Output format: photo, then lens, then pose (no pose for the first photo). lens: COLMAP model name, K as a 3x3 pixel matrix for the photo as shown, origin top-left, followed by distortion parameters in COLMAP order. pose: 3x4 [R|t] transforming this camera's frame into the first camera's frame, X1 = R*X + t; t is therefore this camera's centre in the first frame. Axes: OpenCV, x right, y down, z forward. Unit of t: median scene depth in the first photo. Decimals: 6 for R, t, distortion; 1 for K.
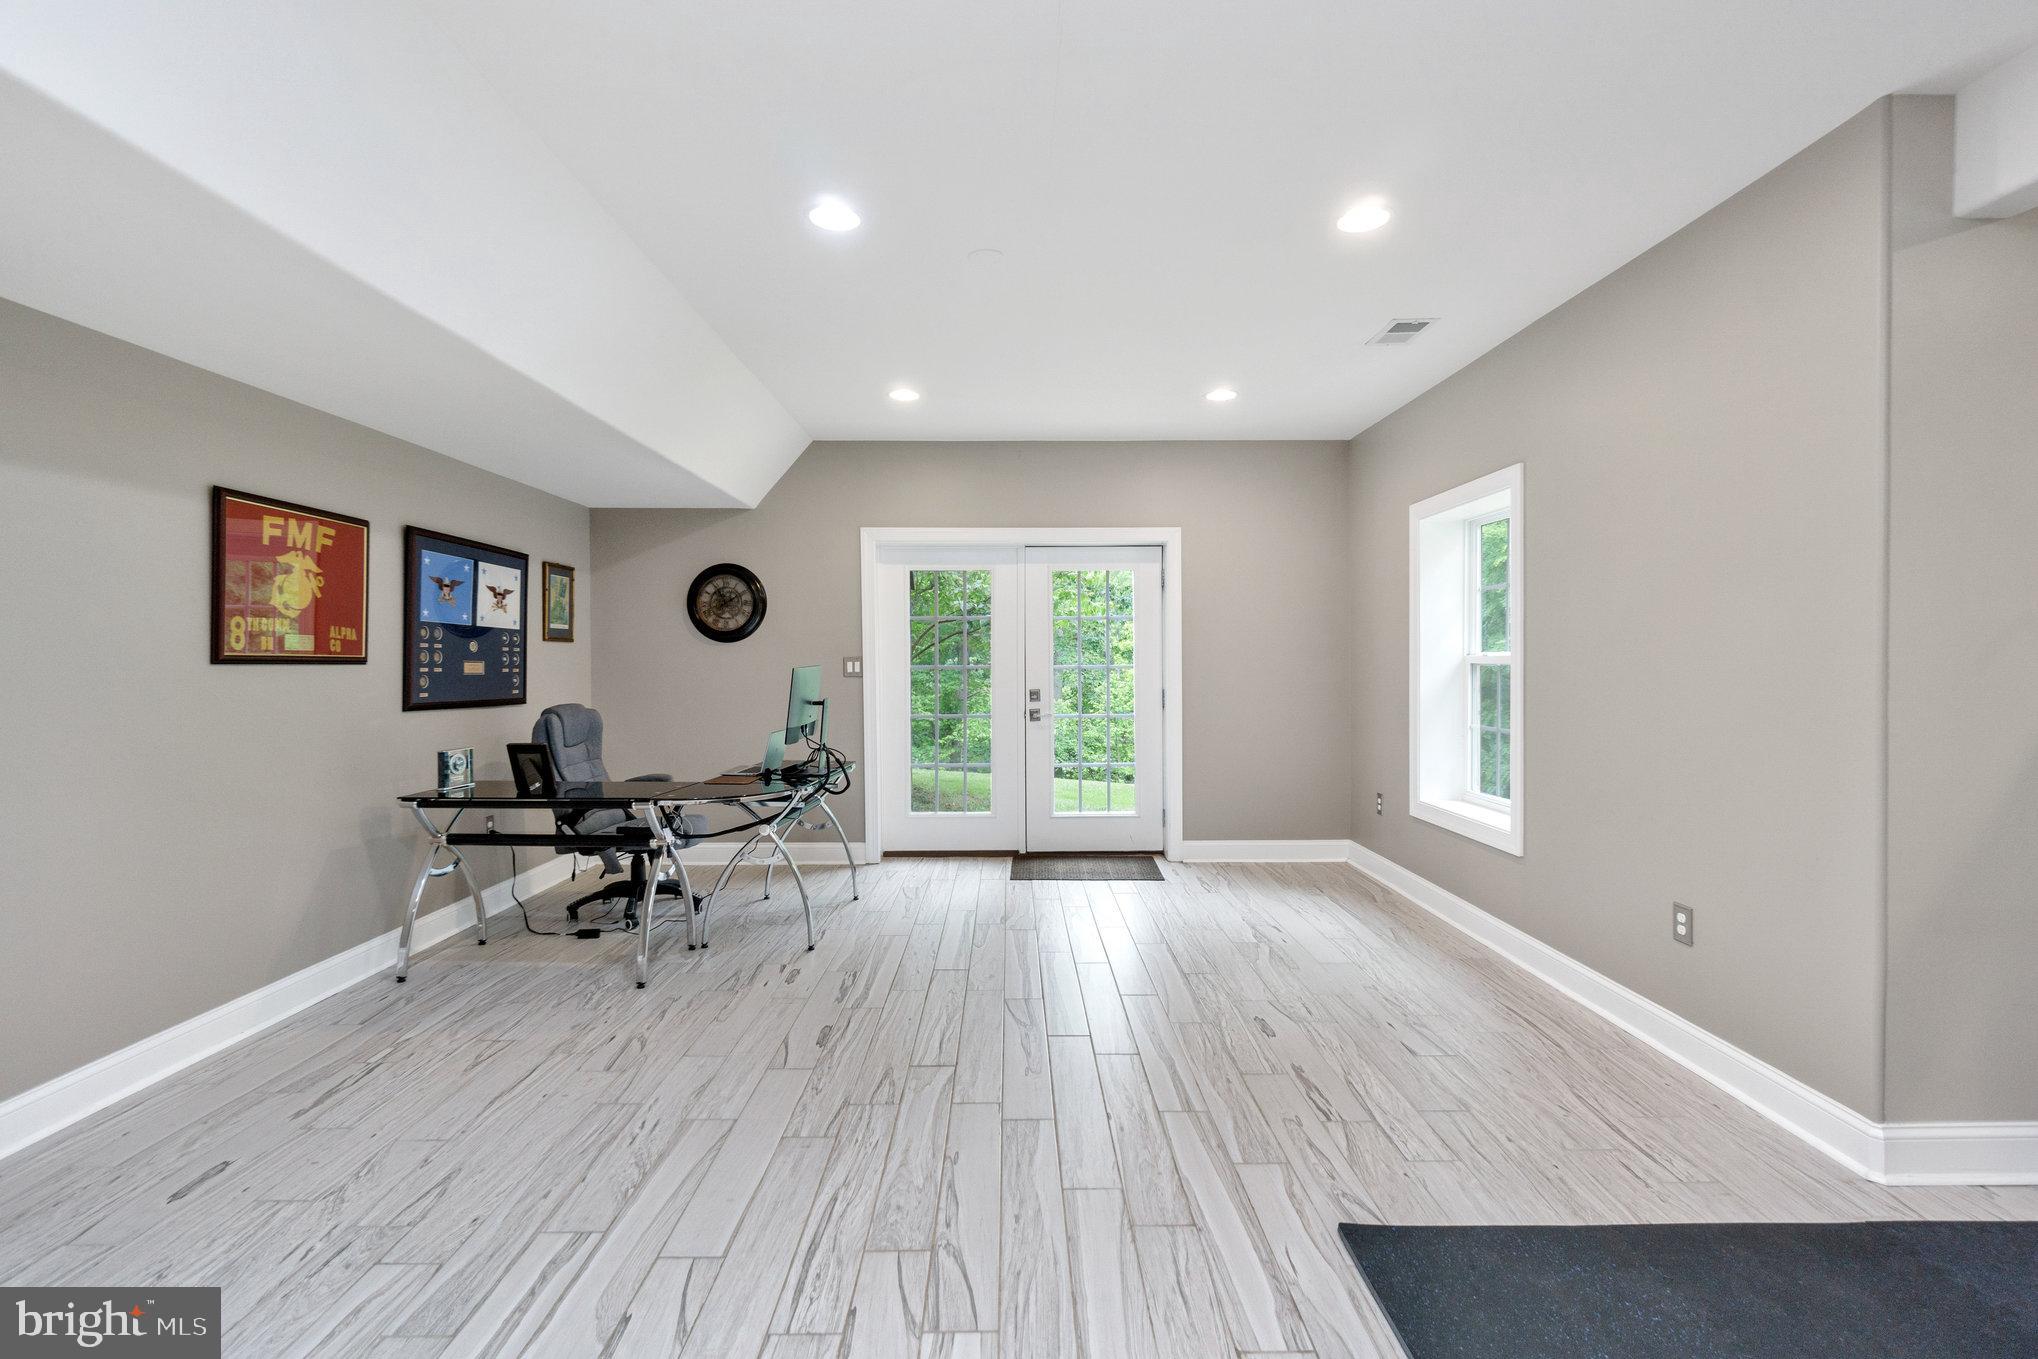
lens RADIAL K [[995.4, 0, 1017.2], [0, 995.4, 674.7], [0, 0, 1]] dist [0.003889, 0.001656]
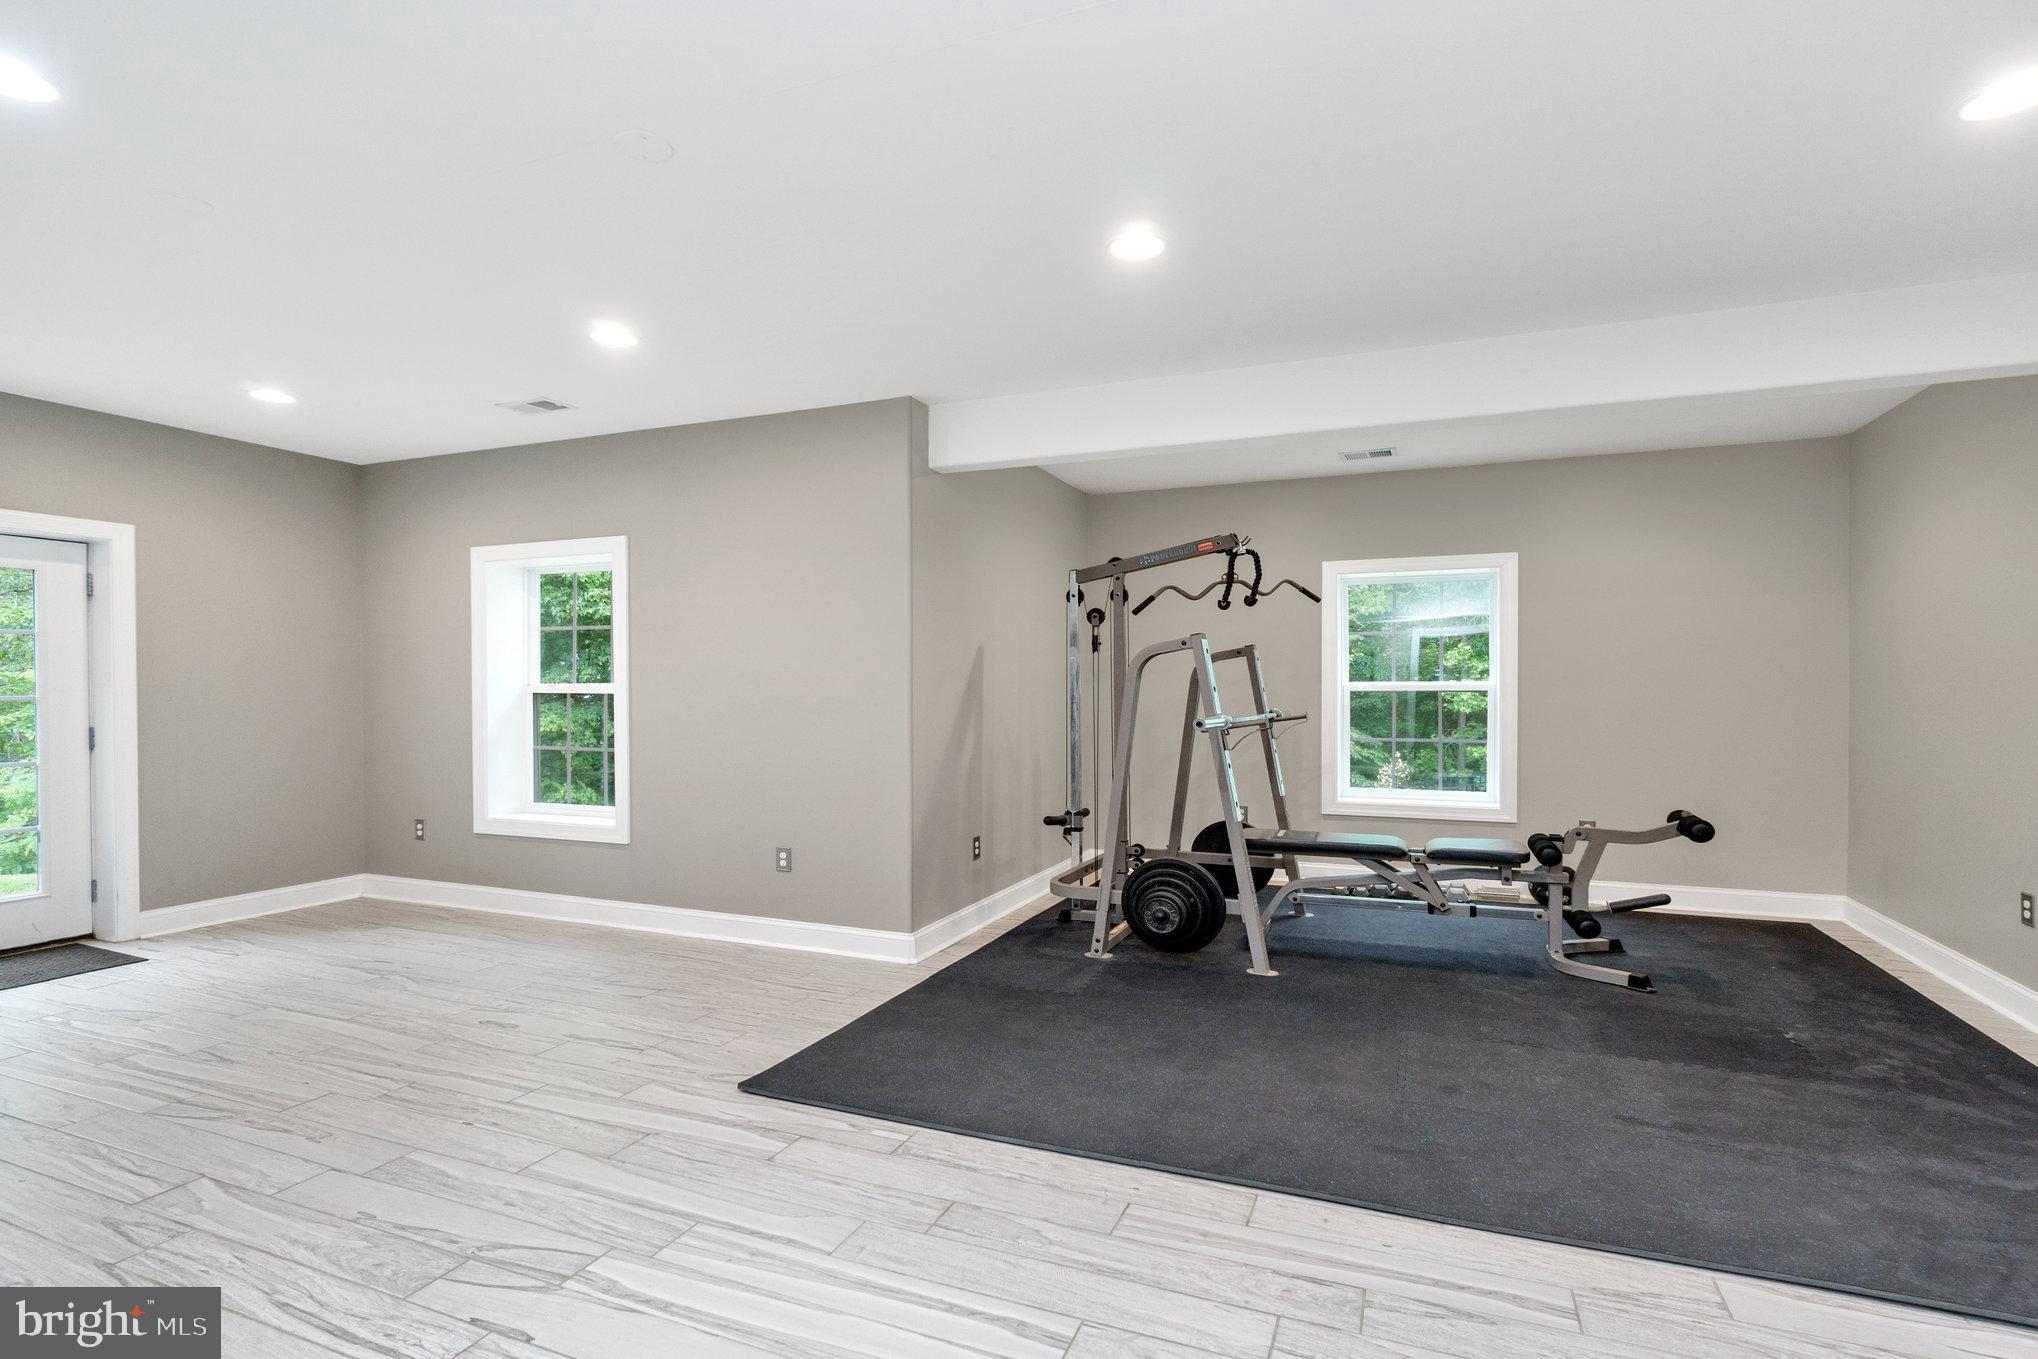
lens RADIAL K [[995.4, 0, 1017.2], [0, 995.4, 674.7], [0, 0, 1]] dist [0.003889, 0.001656]
pose [[0.391872, 0.017725, 0.919849, -0.627289], [0.010353, 0.999666, -0.023674, 0.001096], [-0.919961, 0.018800, 0.391558, 0.045704]]
